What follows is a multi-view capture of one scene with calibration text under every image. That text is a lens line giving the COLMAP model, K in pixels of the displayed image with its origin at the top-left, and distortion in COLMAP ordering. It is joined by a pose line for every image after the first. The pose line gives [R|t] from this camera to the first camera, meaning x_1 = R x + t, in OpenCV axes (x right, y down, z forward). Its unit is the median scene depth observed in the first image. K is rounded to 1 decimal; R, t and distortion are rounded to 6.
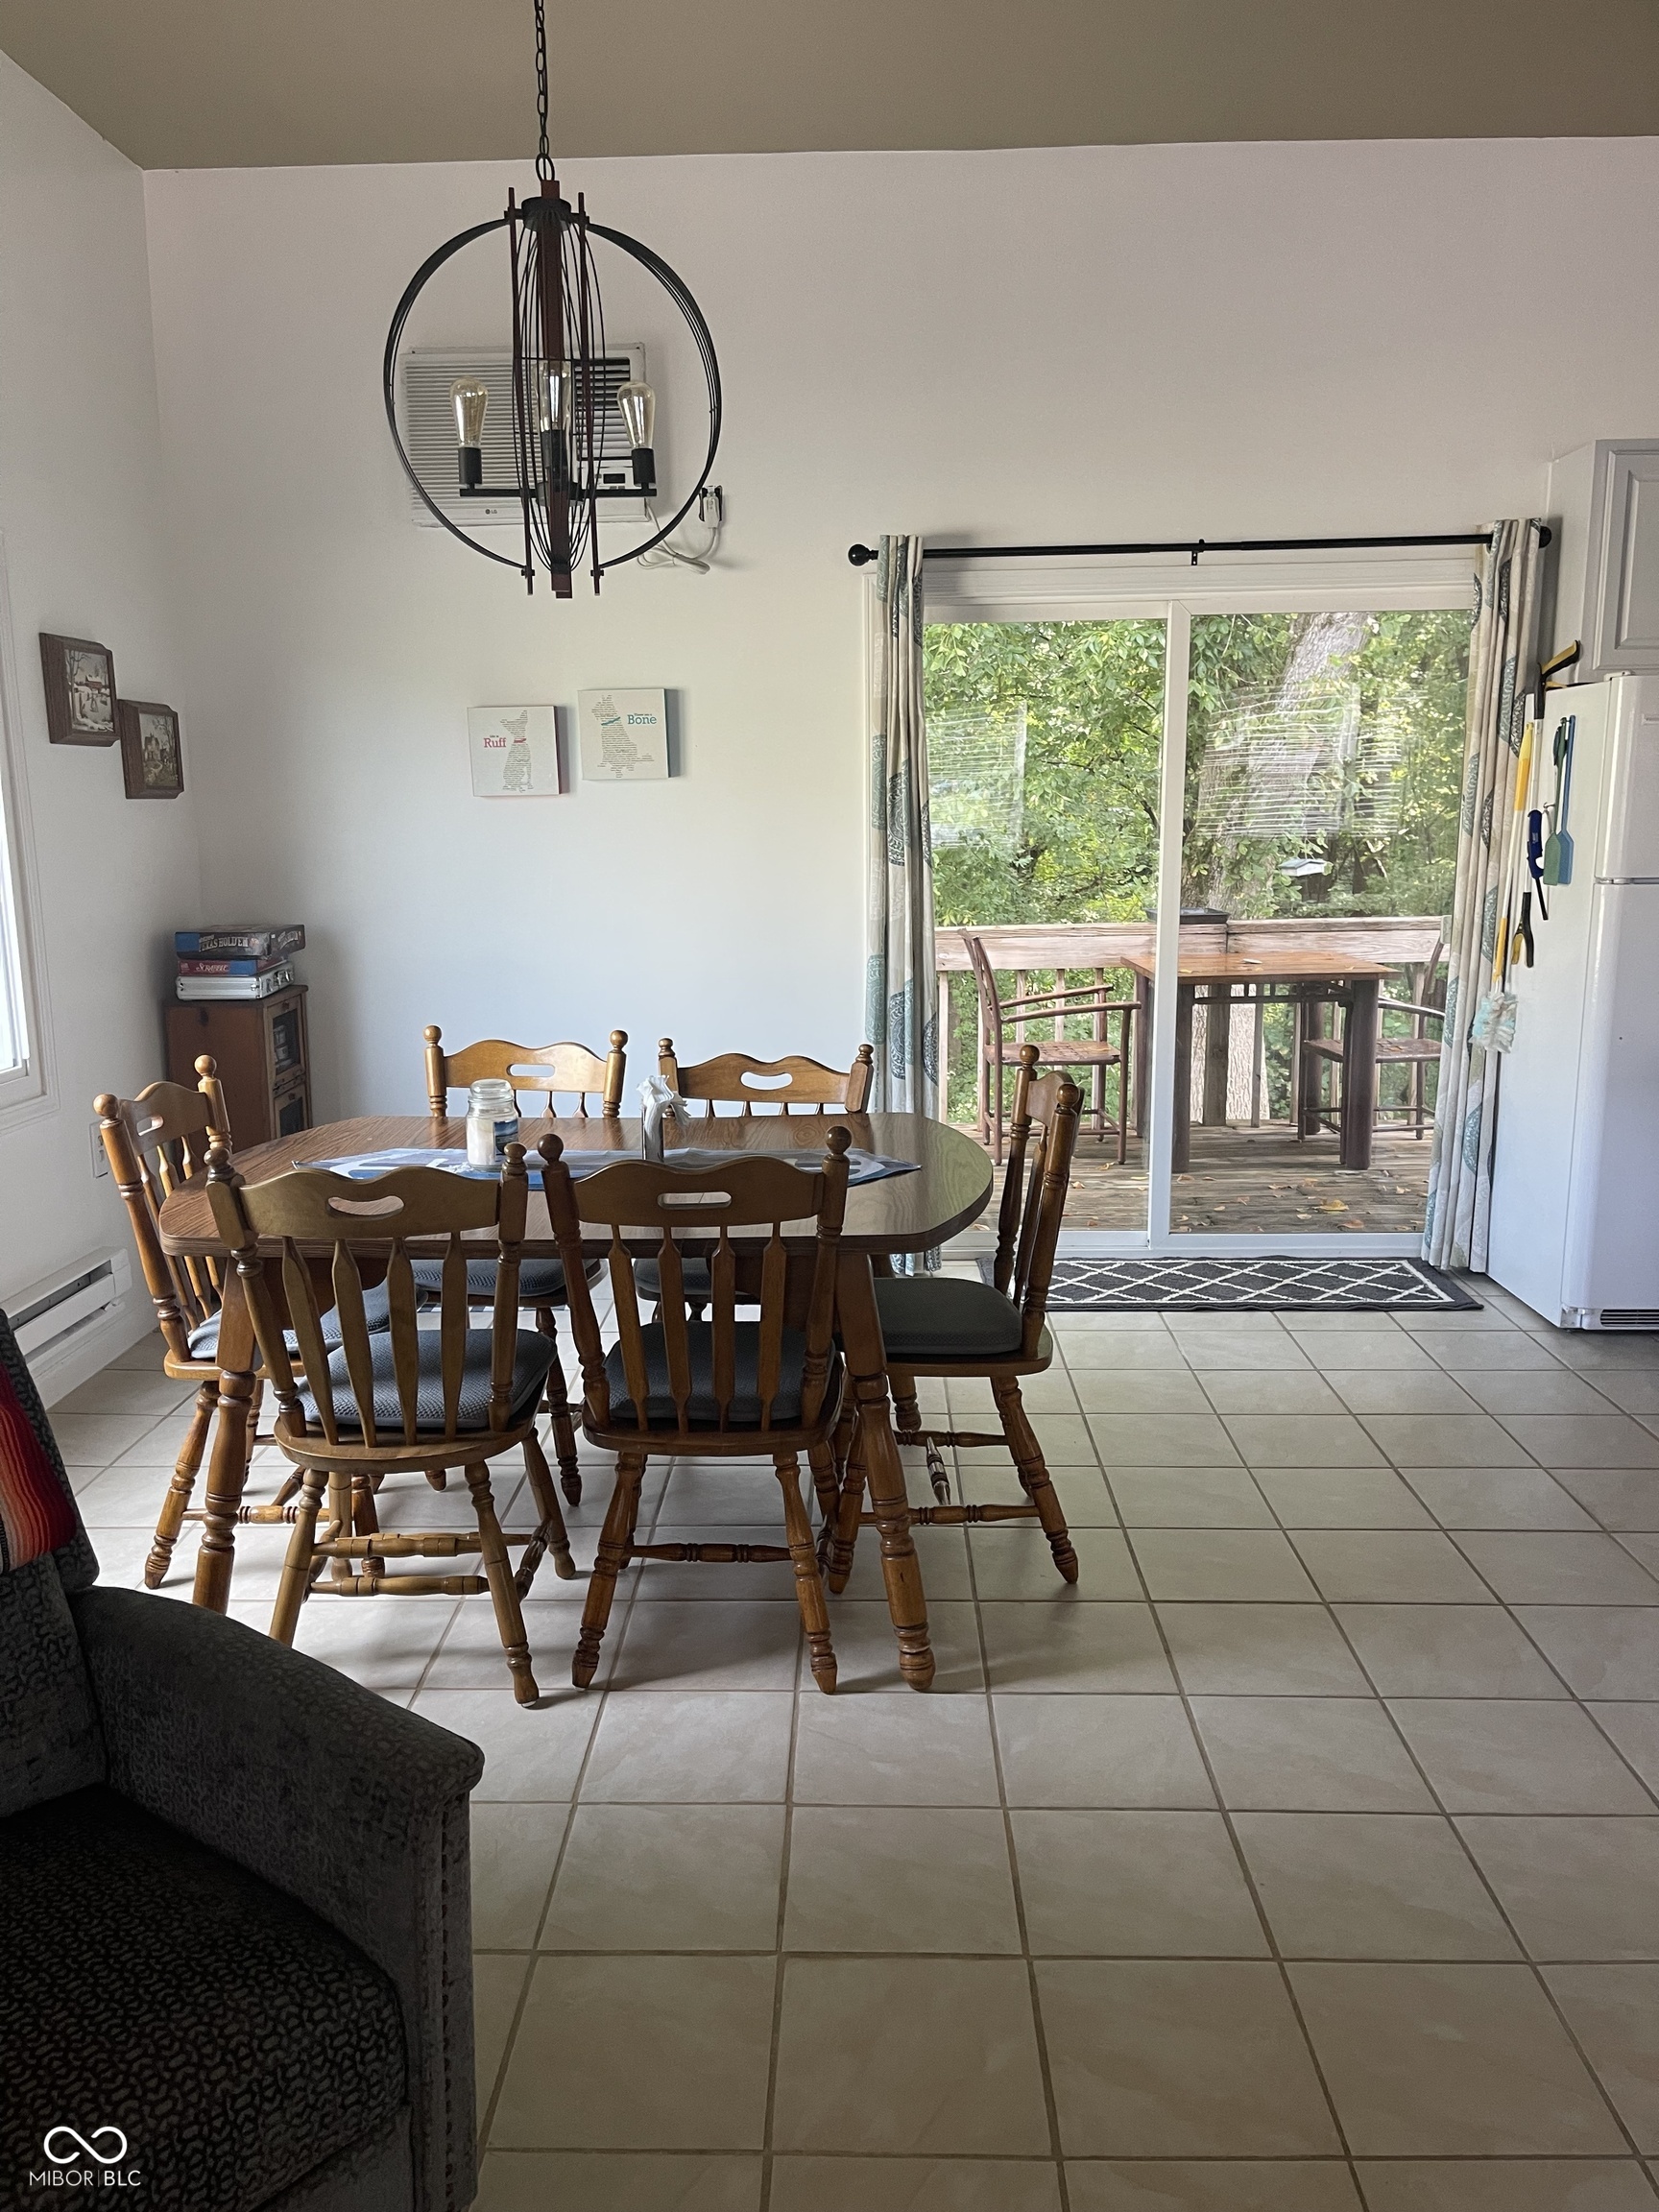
lens RADIAL K [[1661.0, 0, 830.0], [0, 1661.0, 1124.8], [0, 0, 1]] dist [0.042704, -0.029976]
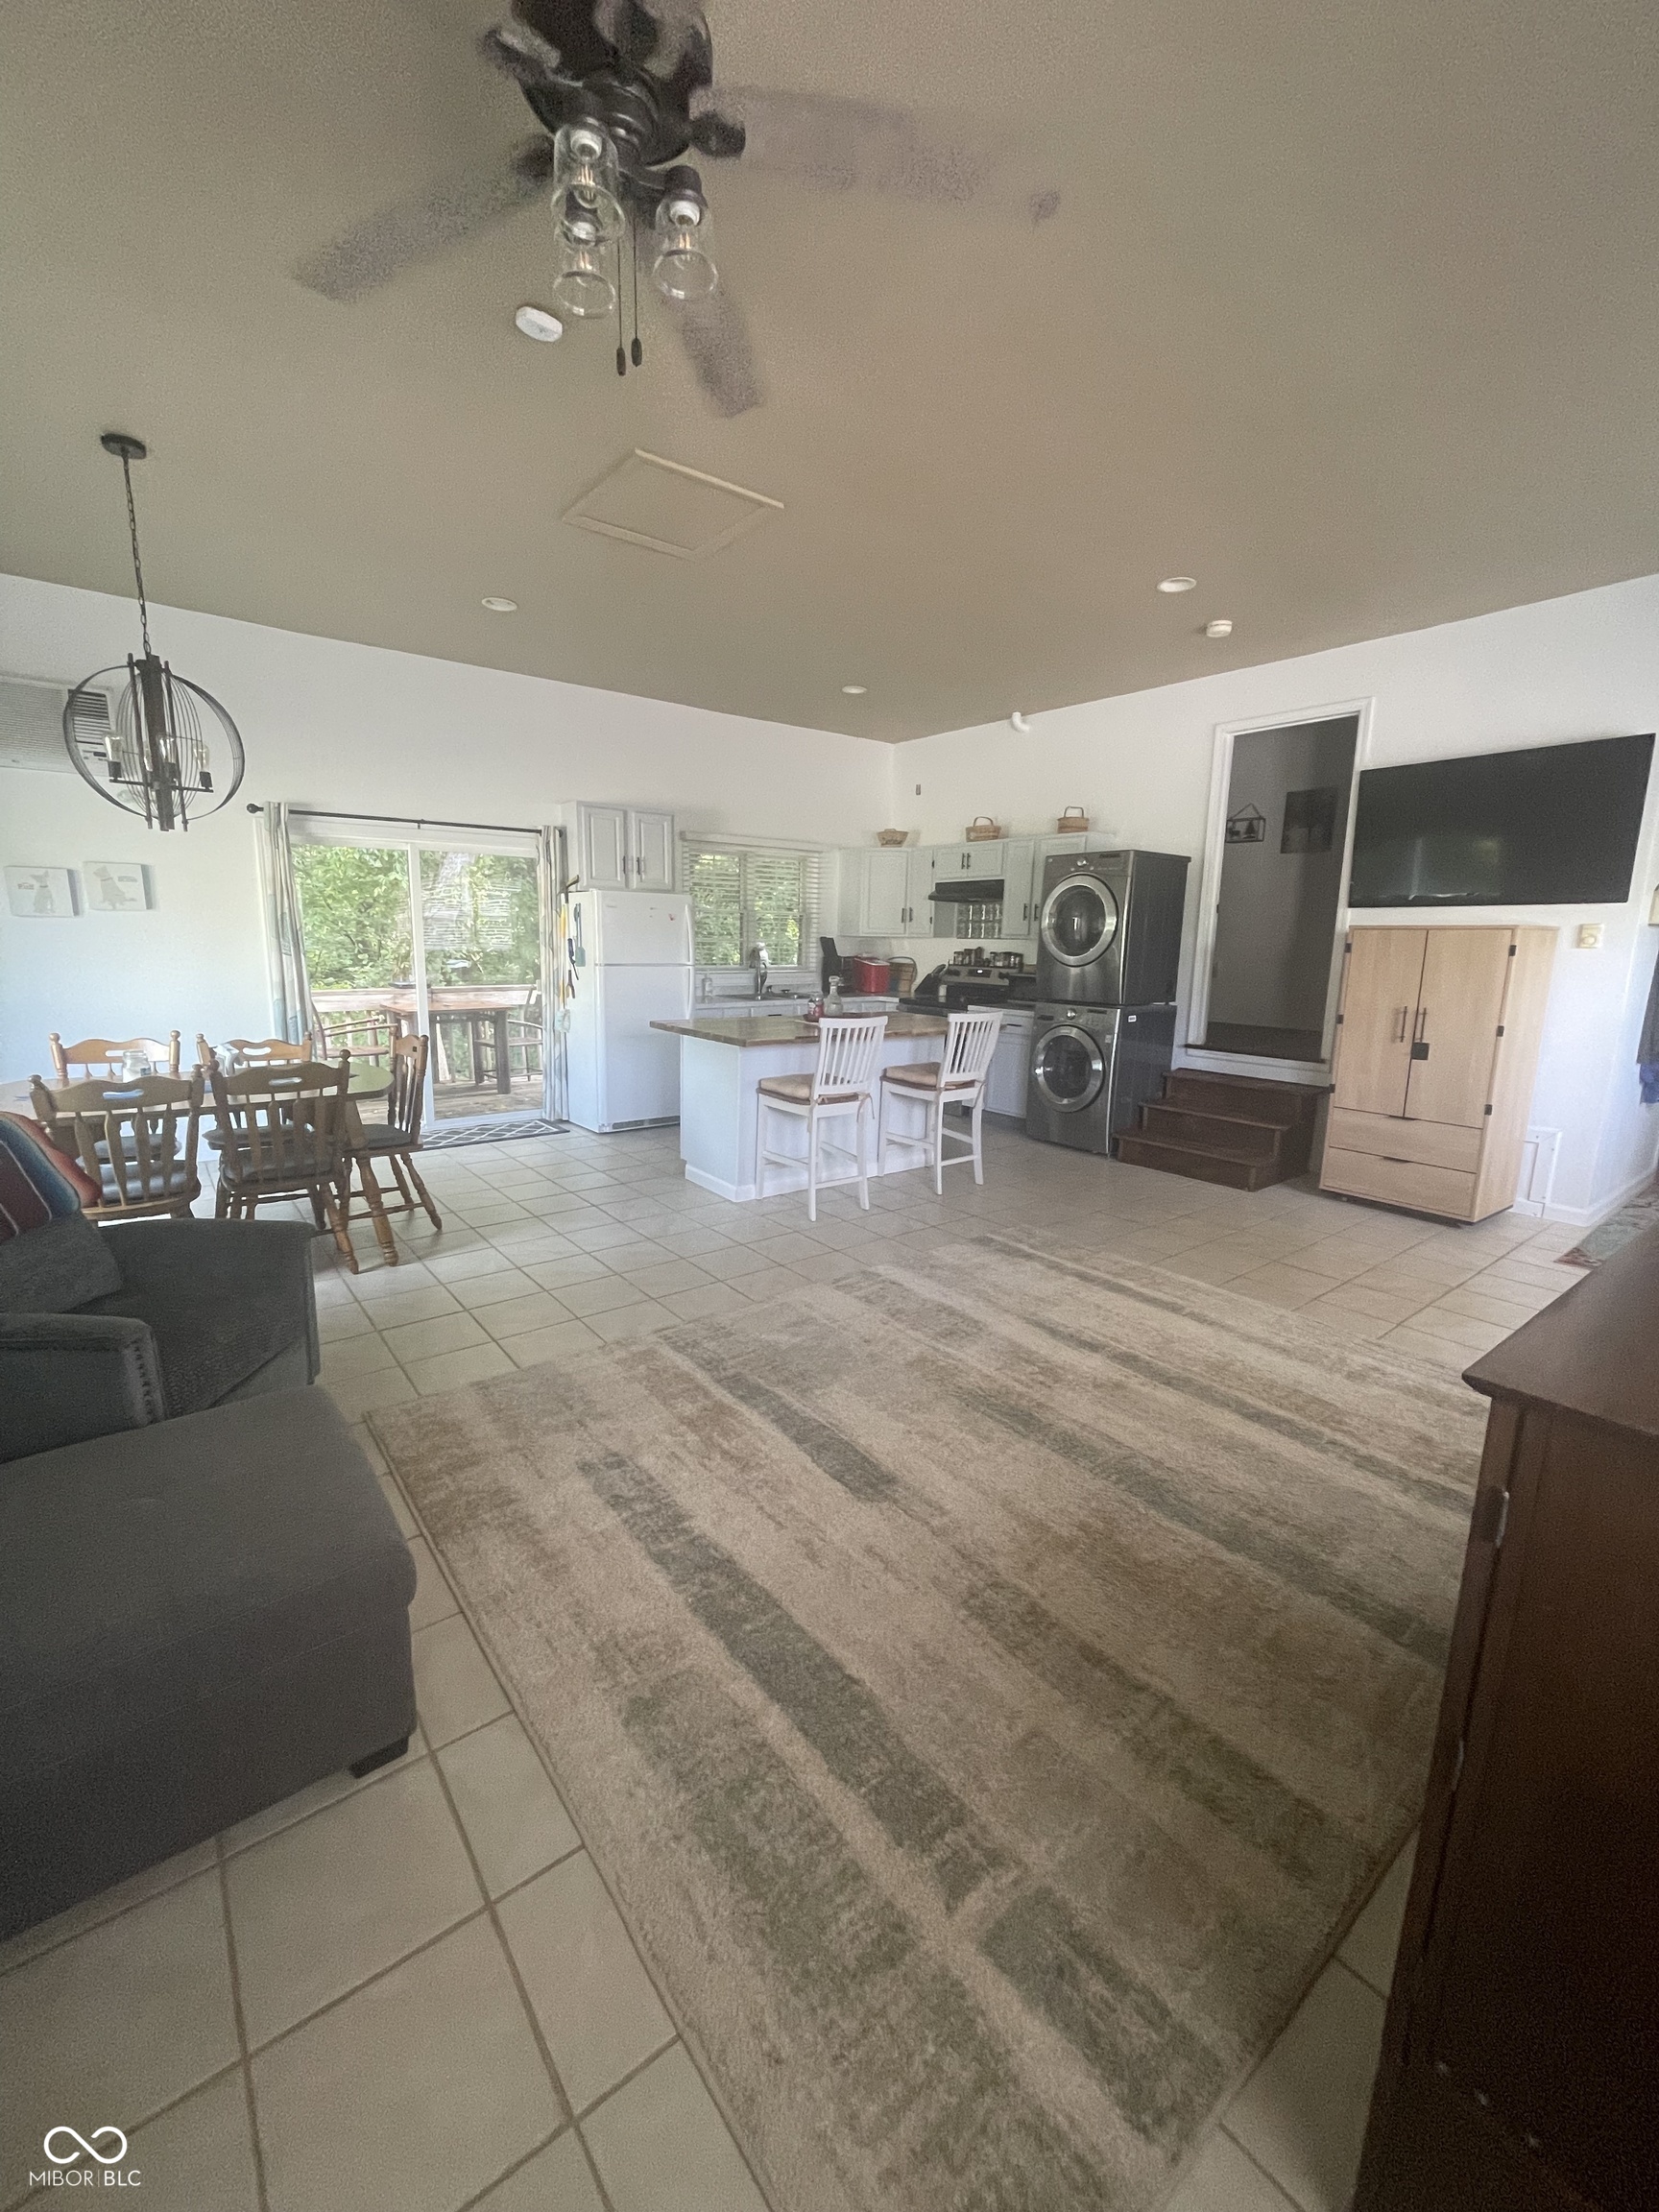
lens RADIAL K [[884.2, 0, 815.9], [0, 884.2, 1102.2], [0, 0, 1]] dist [0.001002, -0.000094]
pose [[0.773571, -0.091496, 0.627069, -0.167750], [0.094717, 0.995100, 0.028349, 0.062994], [-0.626591, 0.037465, 0.778447, -0.301961]]
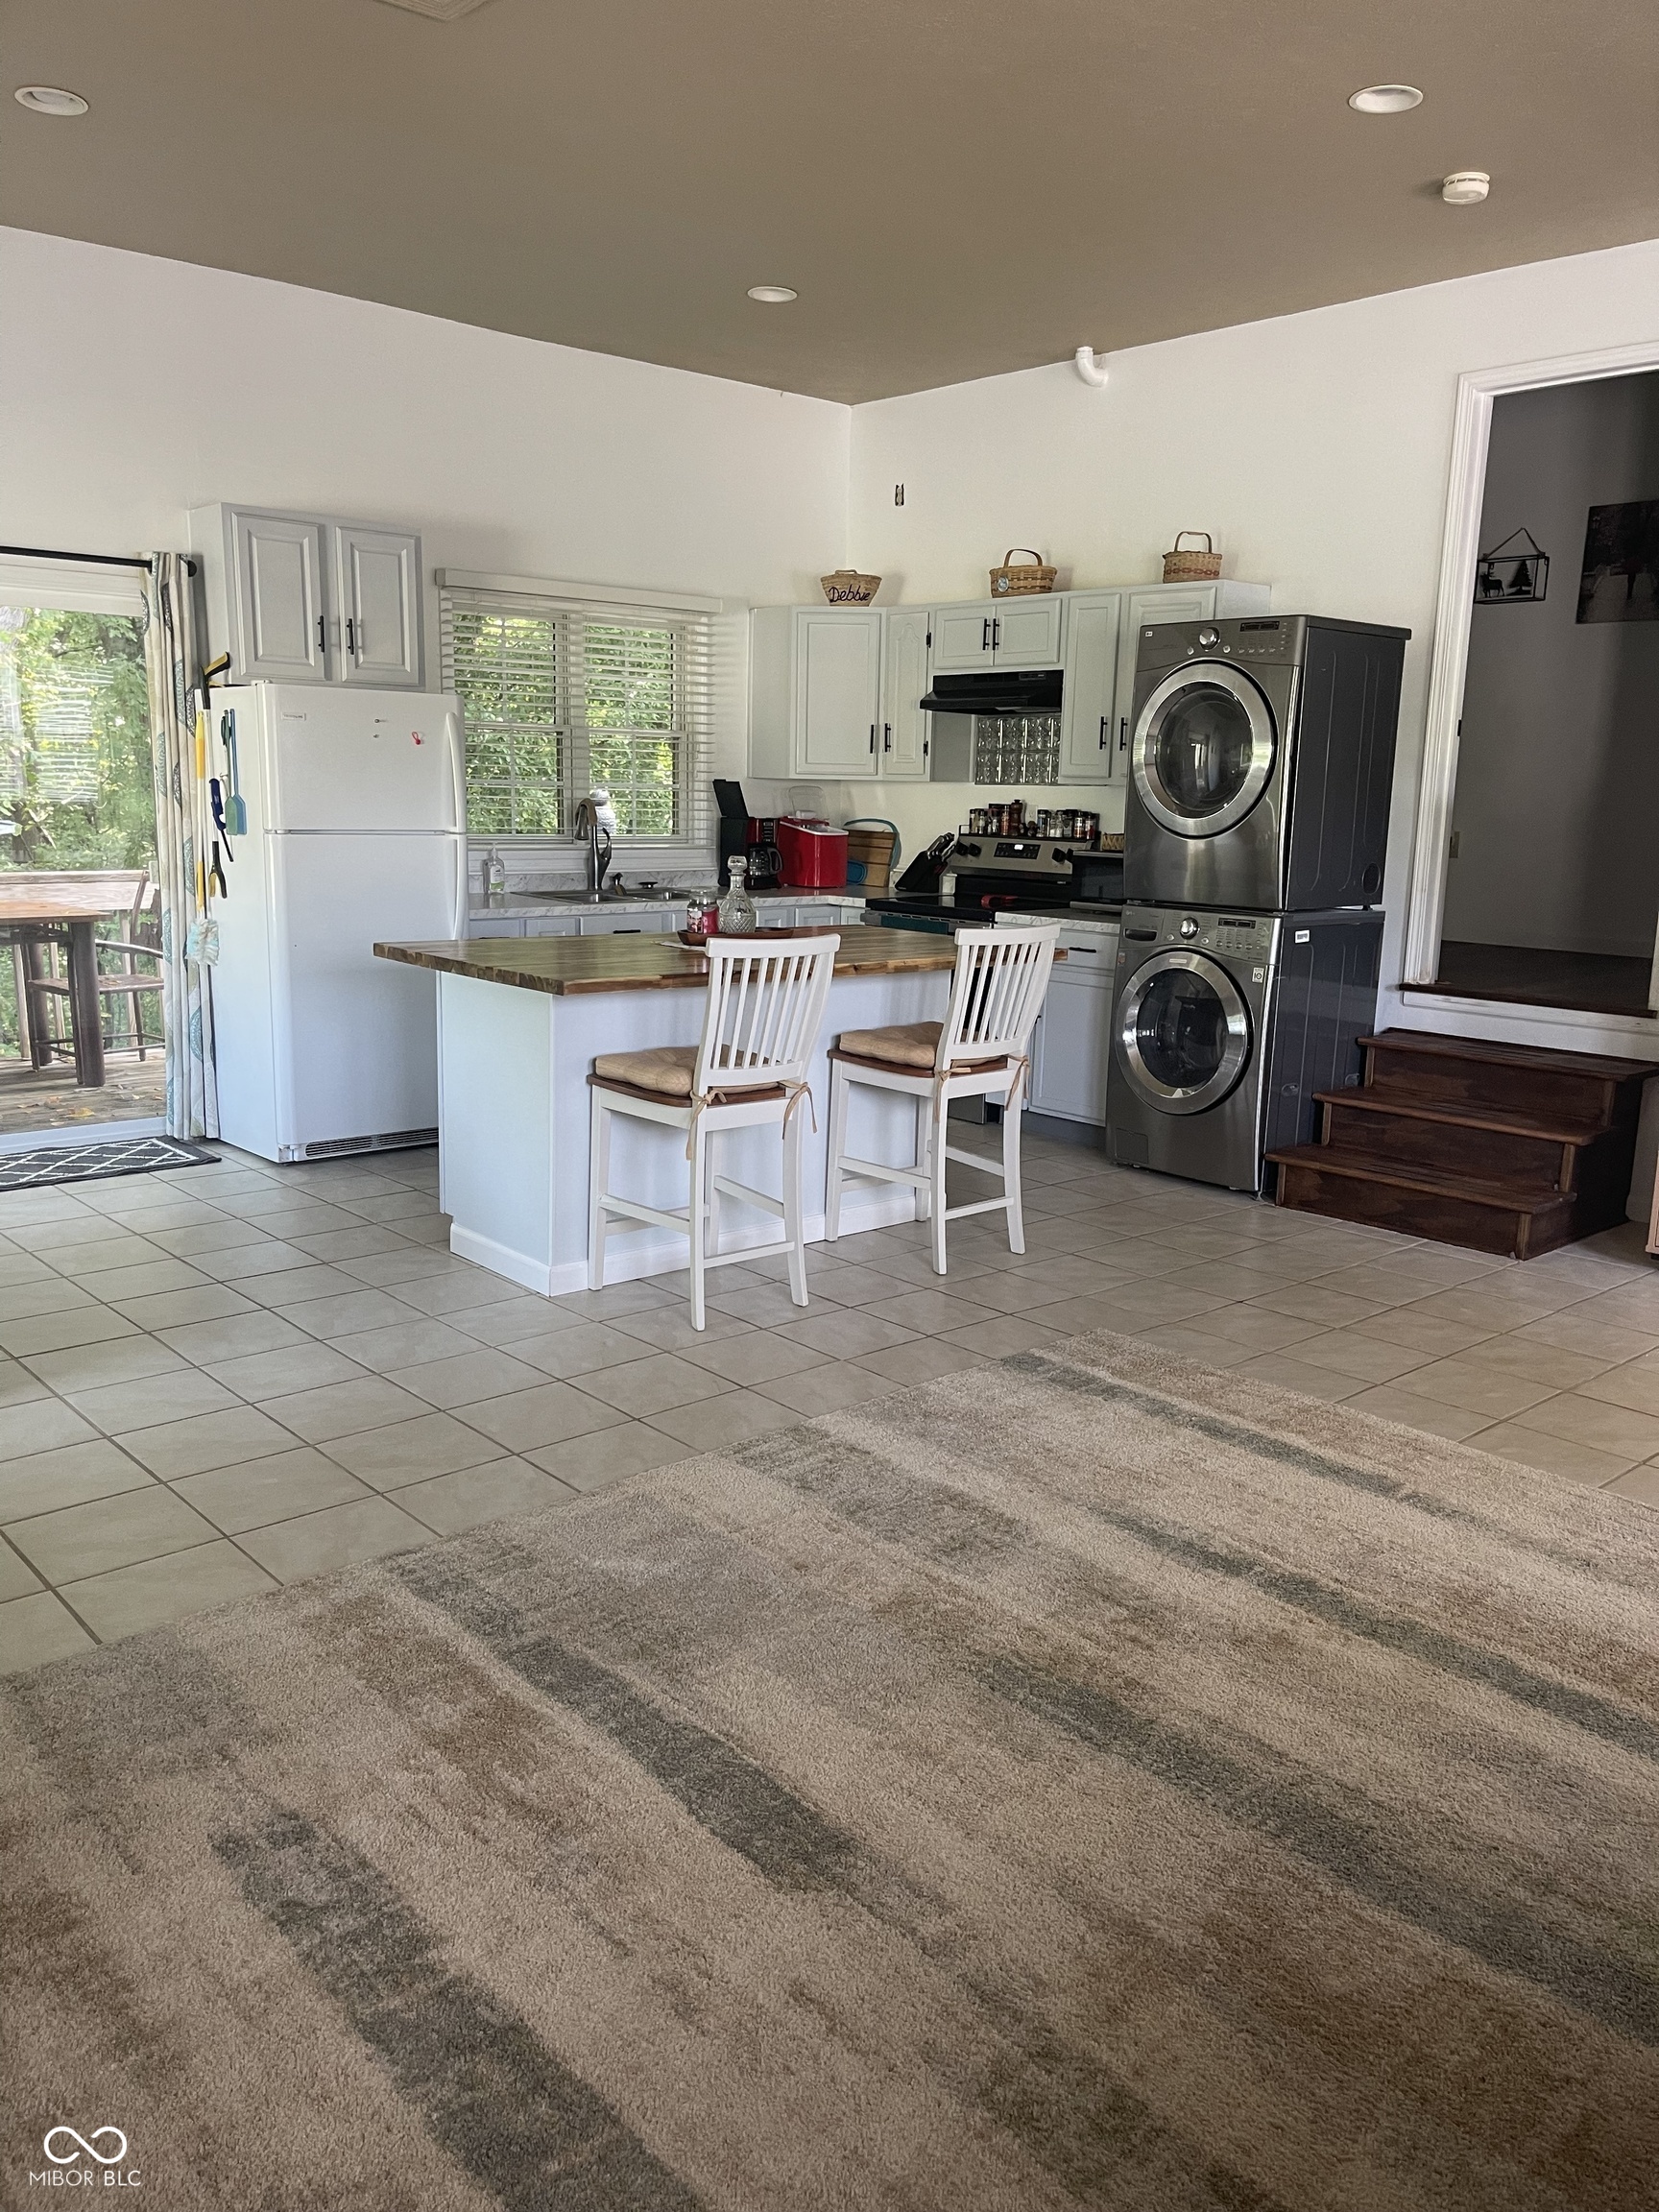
lens RADIAL K [[1661.0, 0, 830.0], [0, 1661.0, 1124.8], [0, 0, 1]] dist [0.042704, -0.029976]
pose [[0.728741, -0.110299, 0.675848, -0.143952], [0.100839, 0.993468, 0.053404, 0.061121], [-0.677324, 0.029235, 0.735104, -0.287663]]
